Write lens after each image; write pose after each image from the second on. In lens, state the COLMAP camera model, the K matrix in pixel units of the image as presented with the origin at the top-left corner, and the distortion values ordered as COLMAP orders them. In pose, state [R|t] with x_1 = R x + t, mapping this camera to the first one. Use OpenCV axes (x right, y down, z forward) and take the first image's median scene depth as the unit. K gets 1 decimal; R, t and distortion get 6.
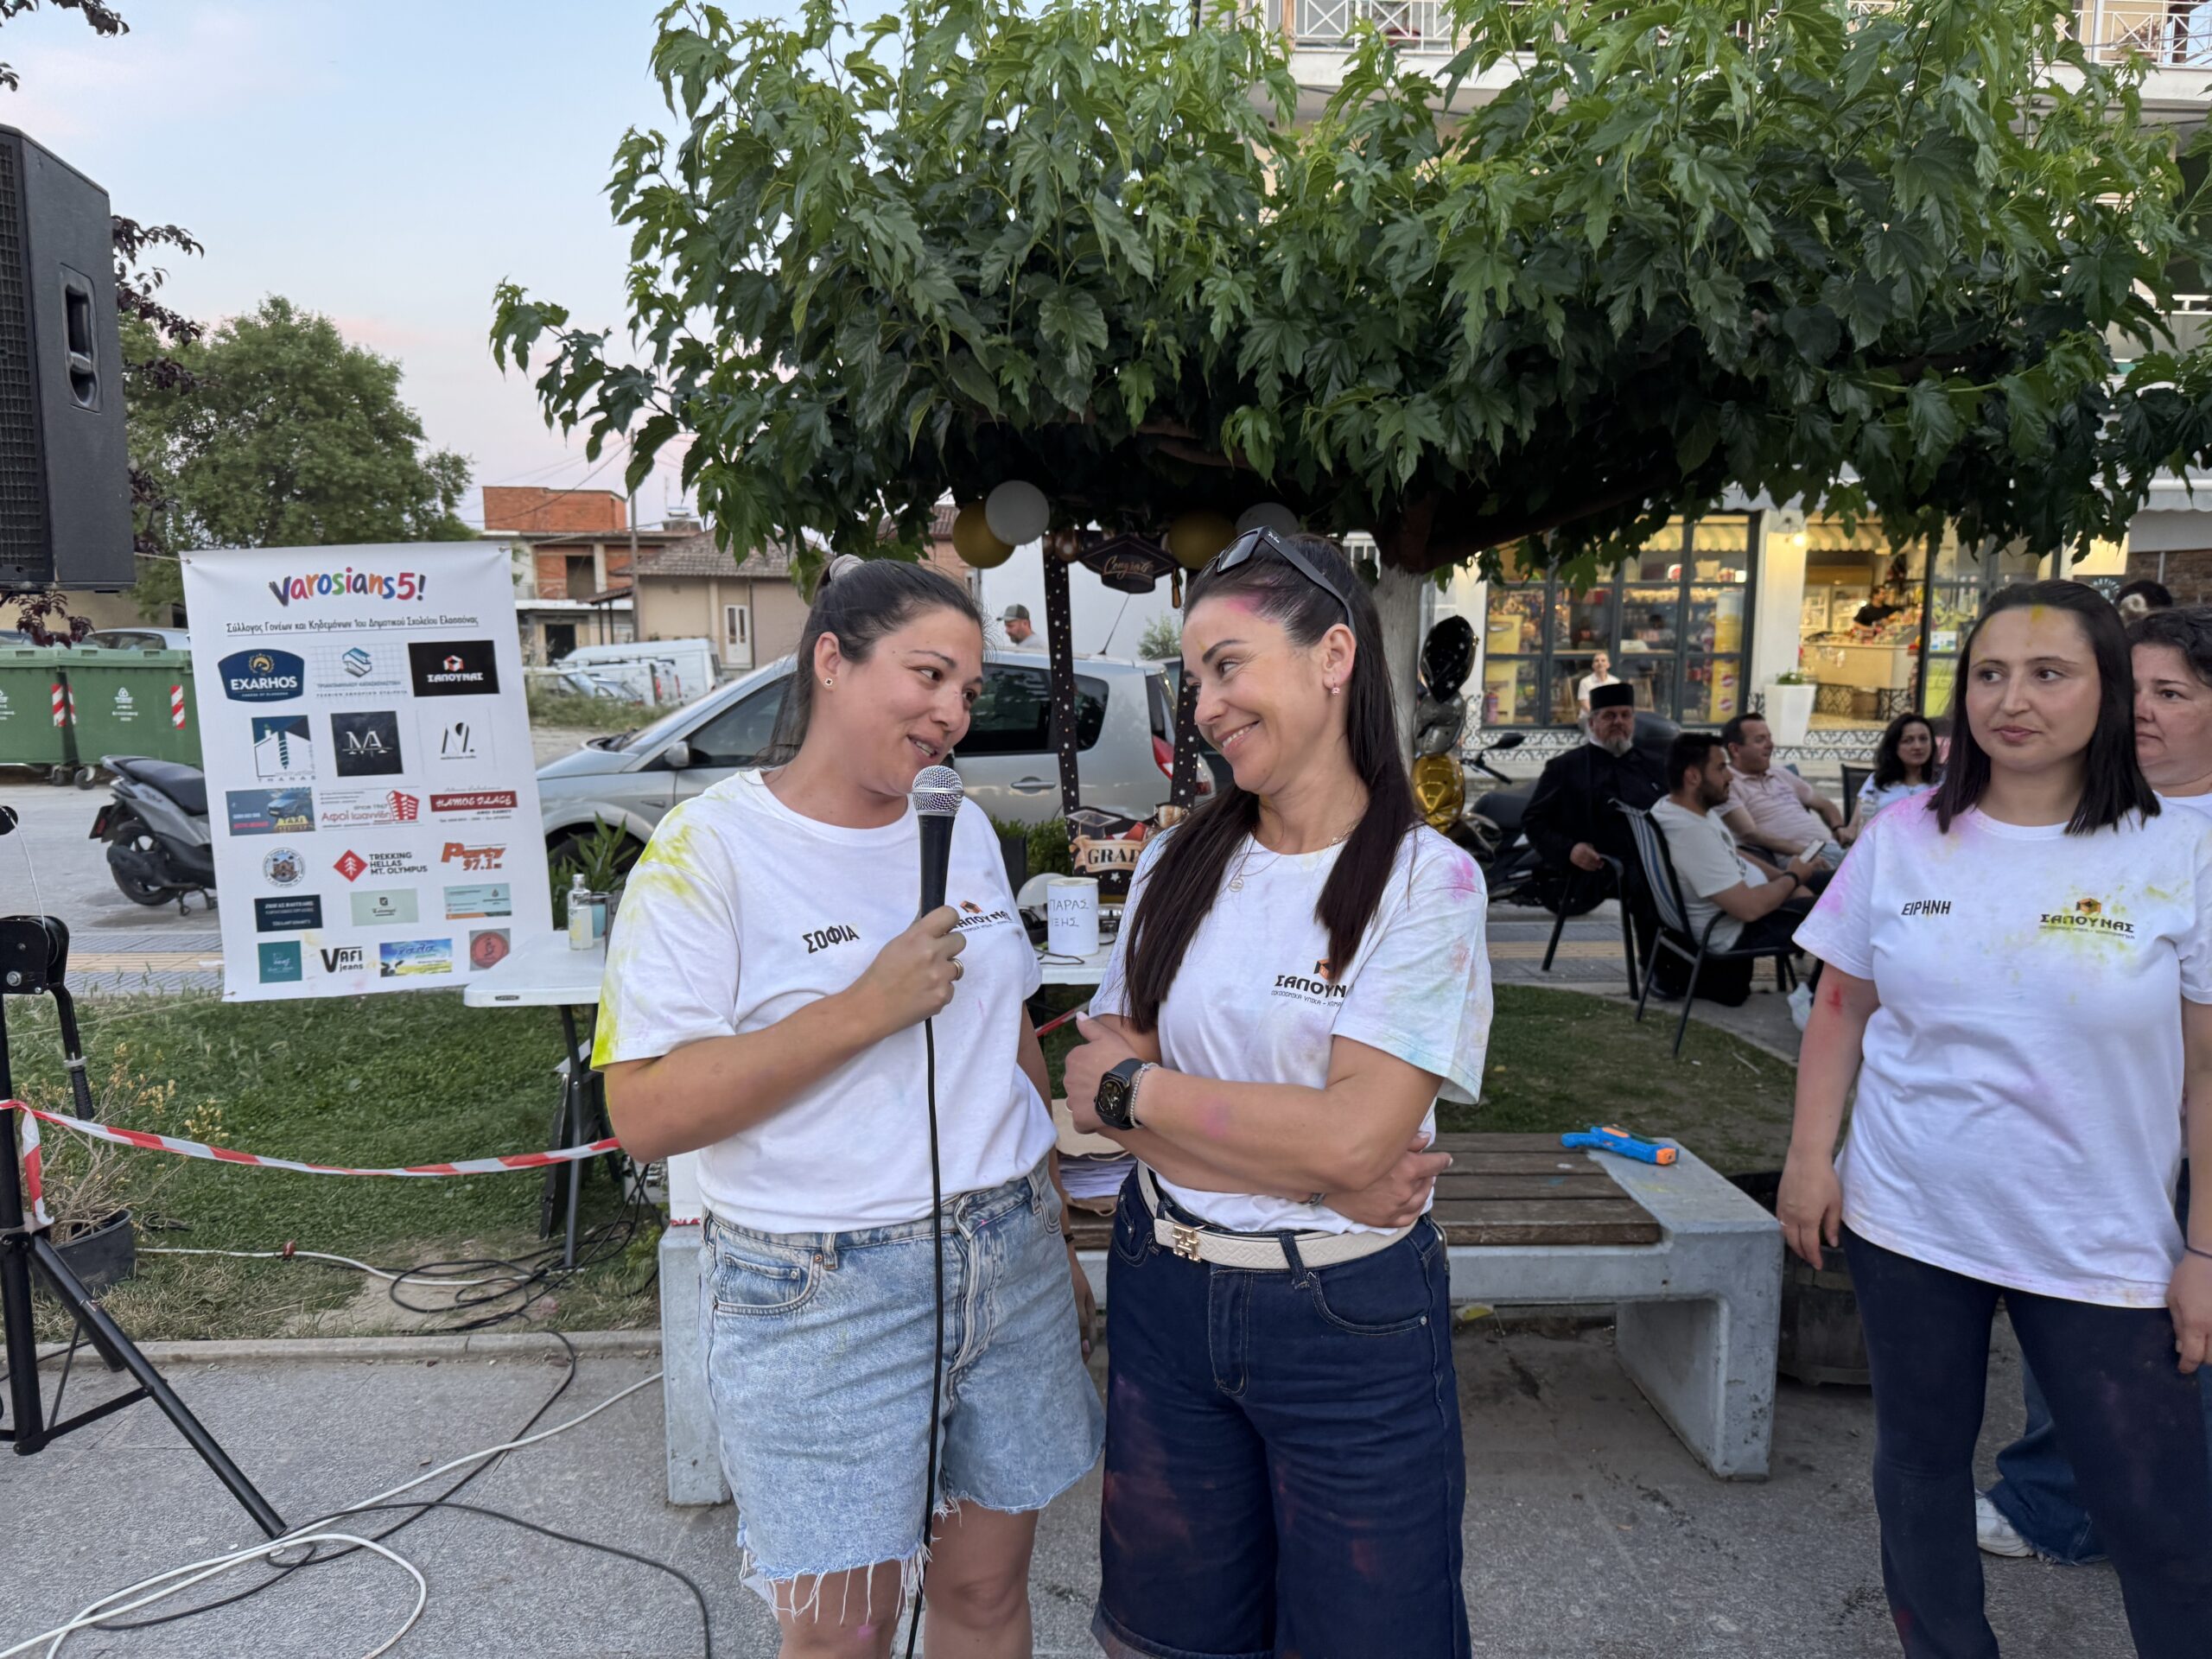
lens RADIAL K [[1578.5, 0, 1120.9], [0, 1578.5, 849.6], [0, 0, 1]] dist [-0.002410, -0.006555]
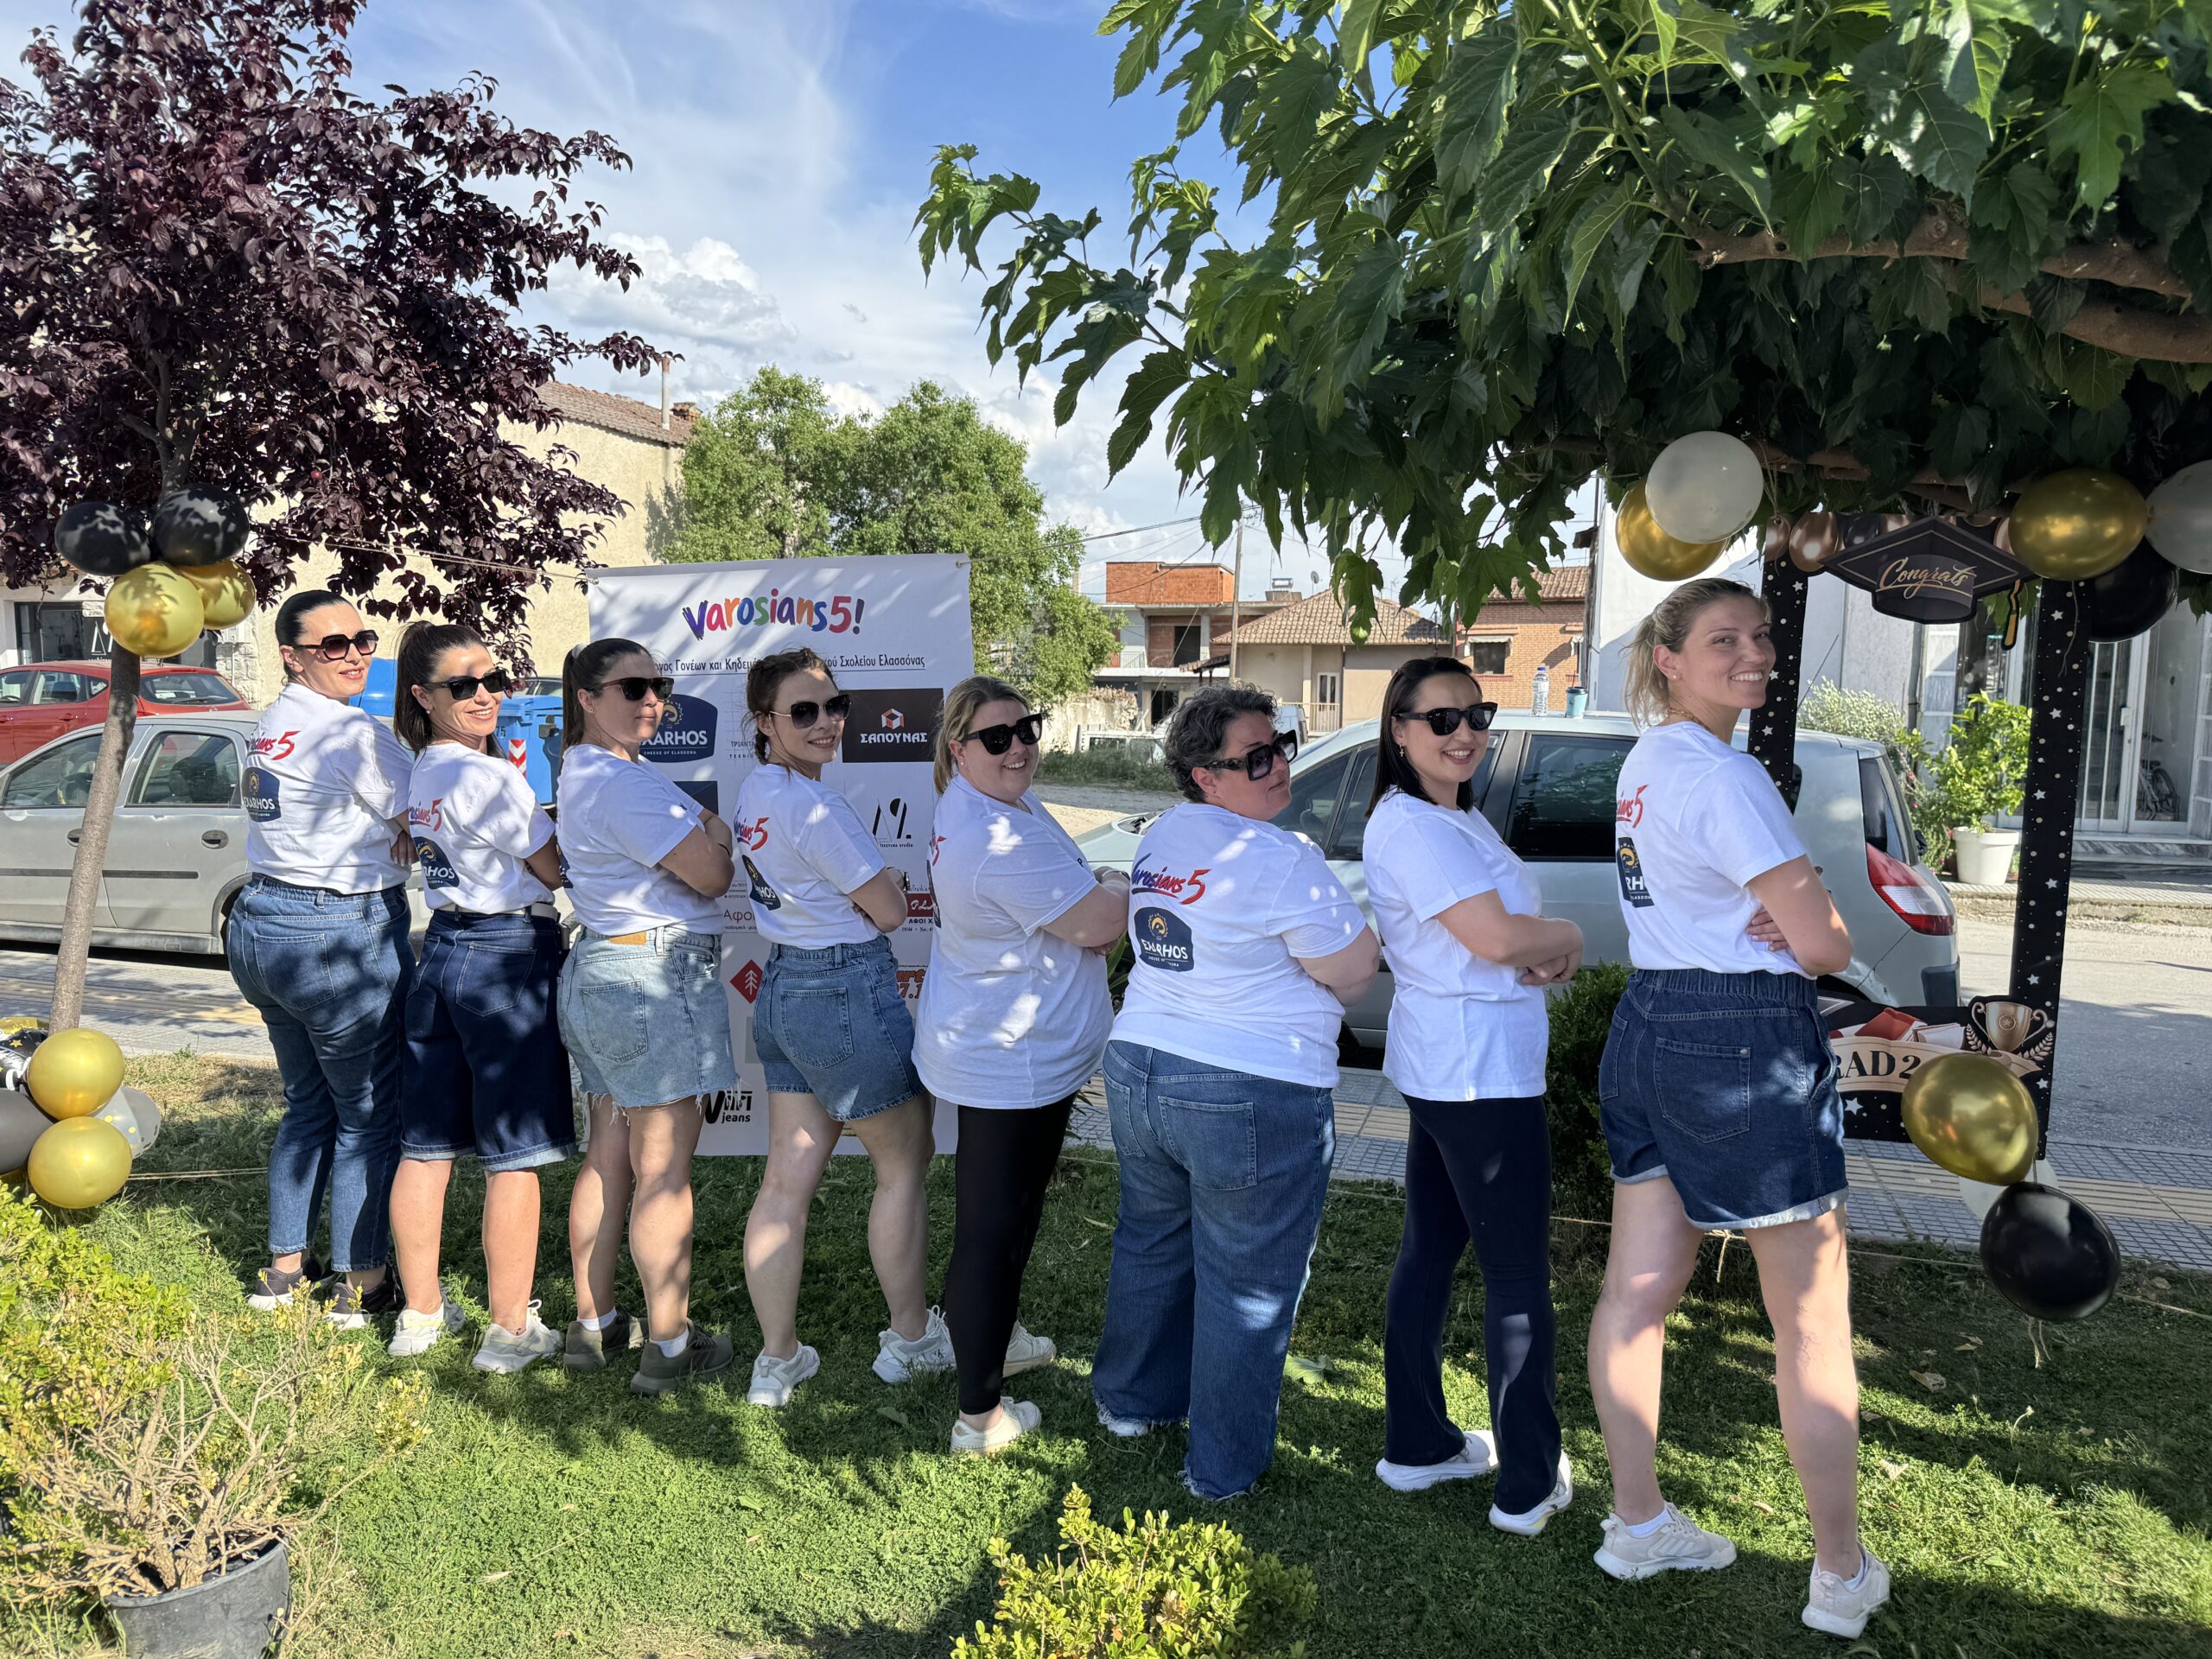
lens RADIAL K [[1560.0, 0, 1120.0], [0, 1560.0, 820.7], [0, 0, 1]] dist [0.081878, -0.127590]
pose [[0.932272, 0.044323, -0.359034, -0.060113], [-0.066237, 0.996602, -0.048960, -0.042179], [0.355644, 0.069425, 0.932040, 0.363317]]
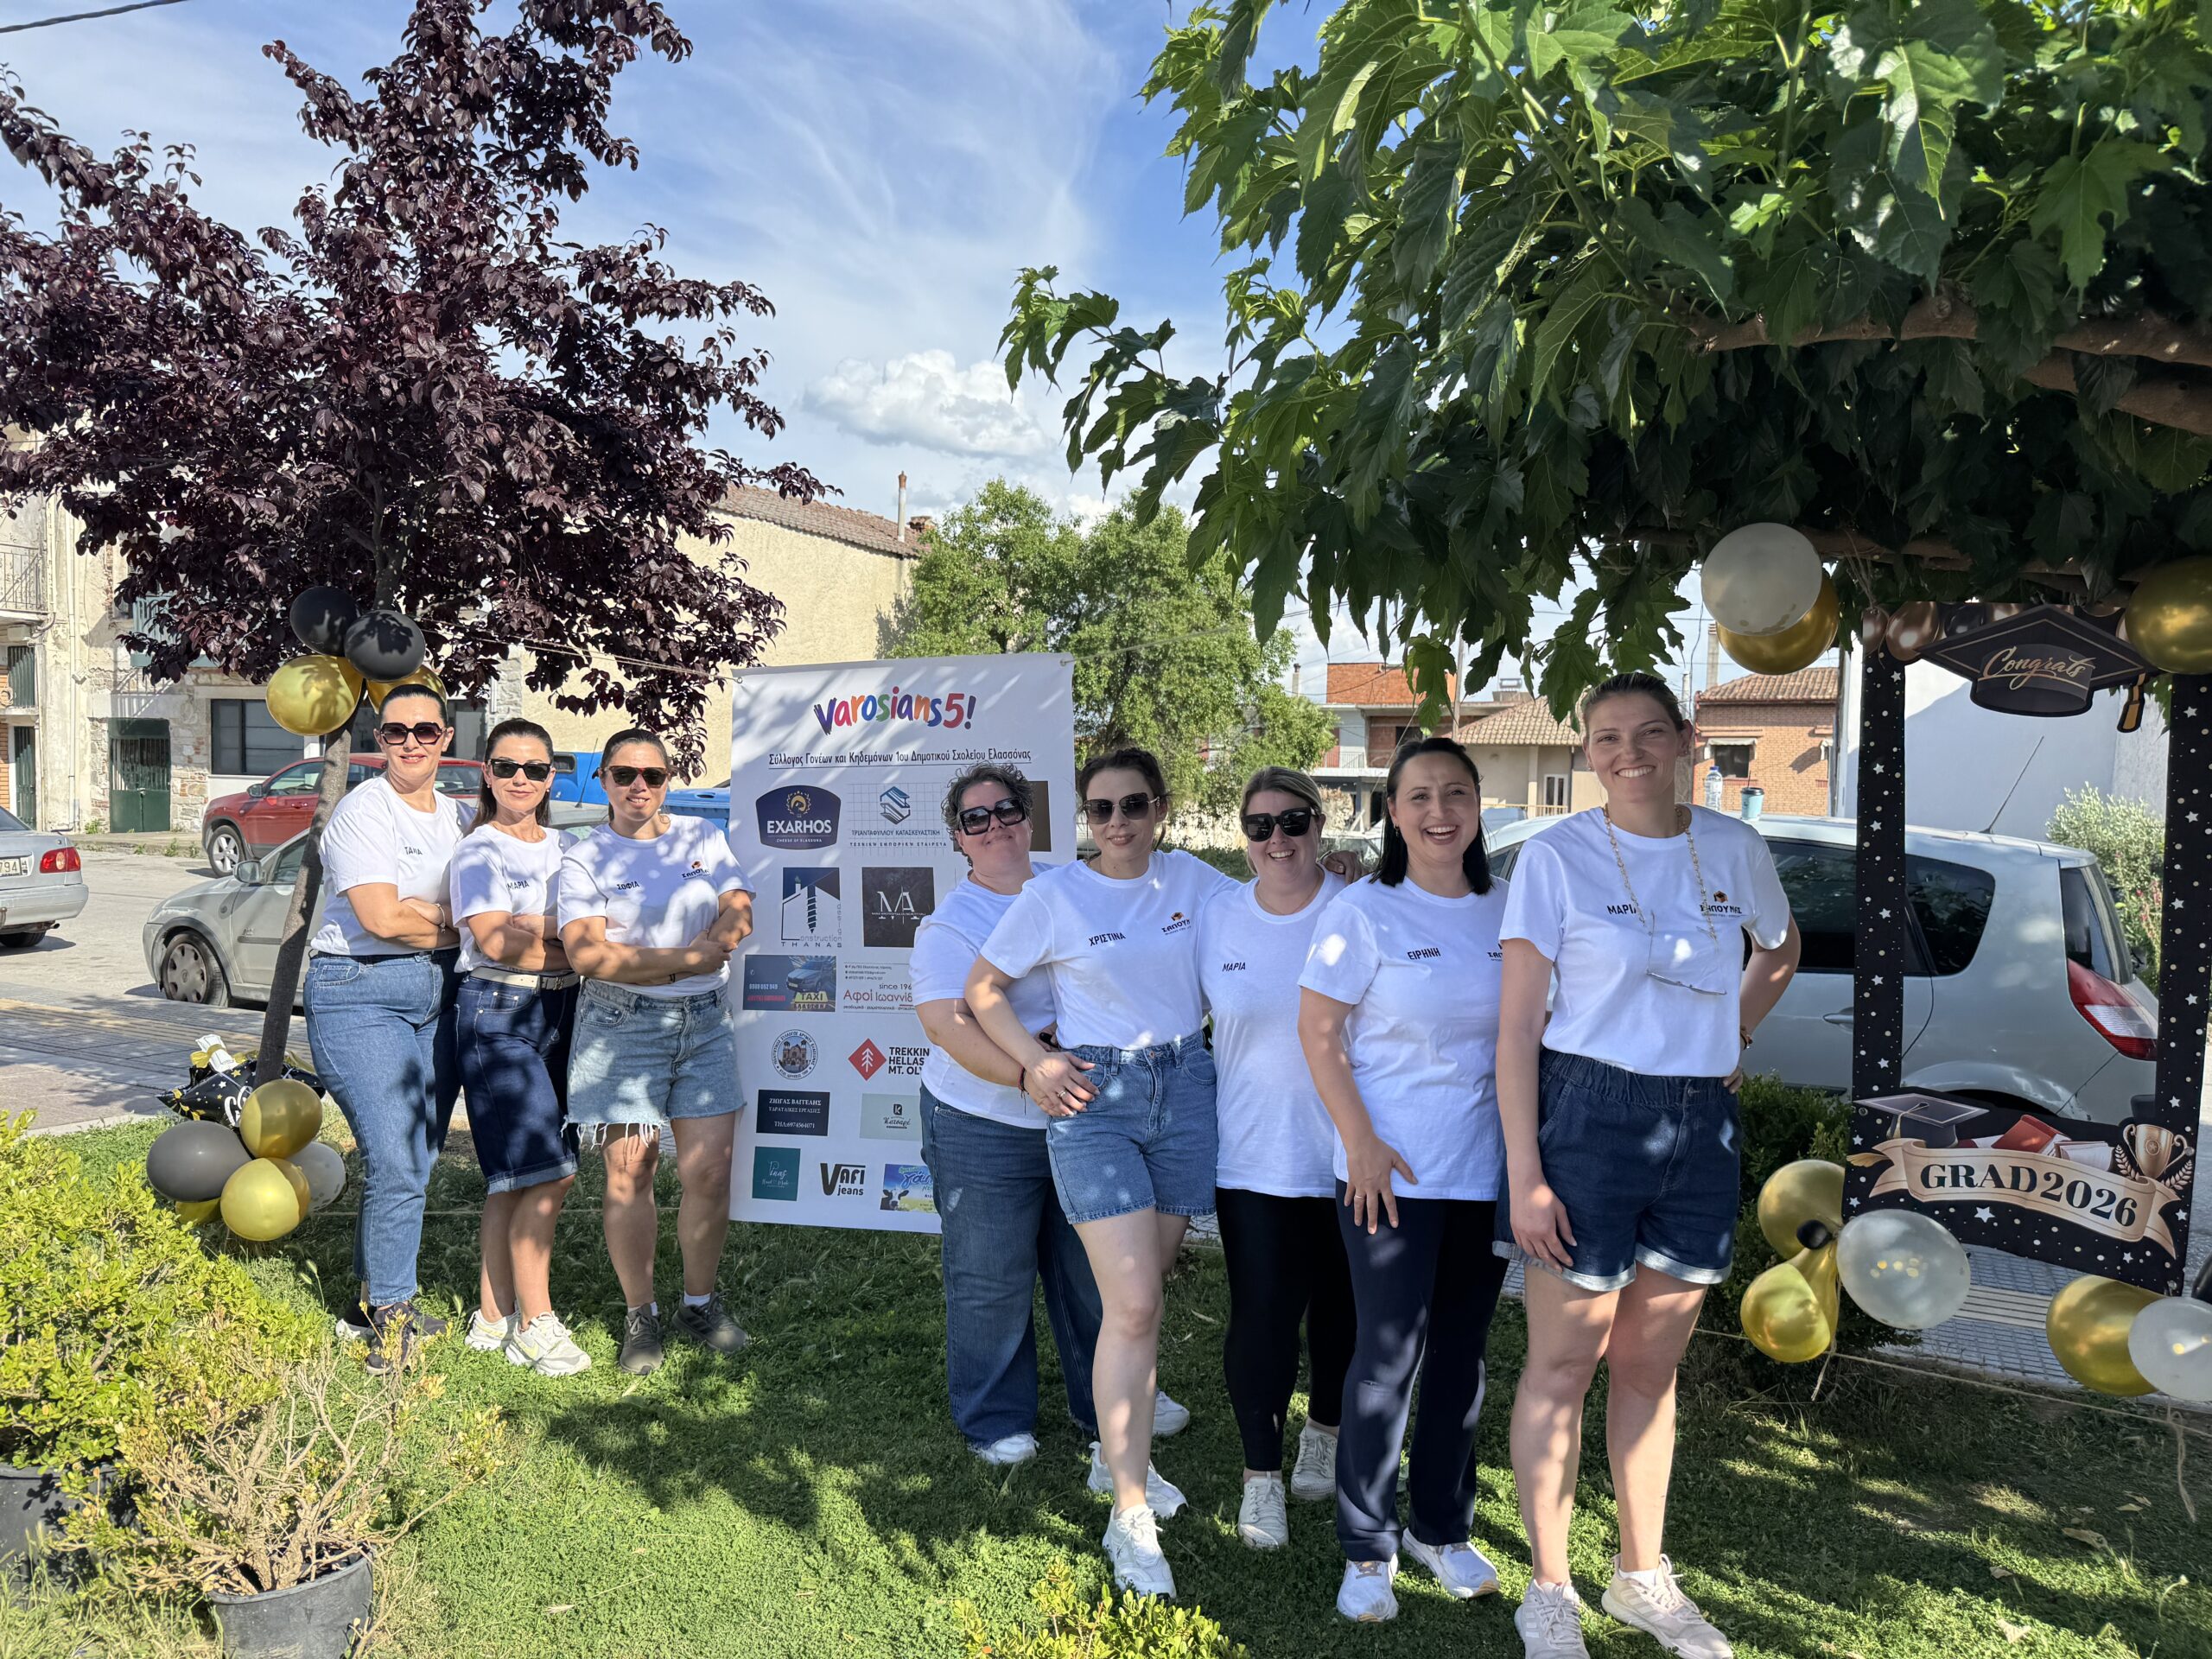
lens RADIAL K [[1547.4, 0, 1106.8], [0, 1547.4, 850.1], [0, 0, 1]] dist [0.123364, -0.207770]
pose [[0.866241, 0.041511, -0.497899, -0.000822], [-0.094418, 0.992187, -0.081545, -0.042321], [0.490624, 0.117648, 0.863393, 0.378983]]
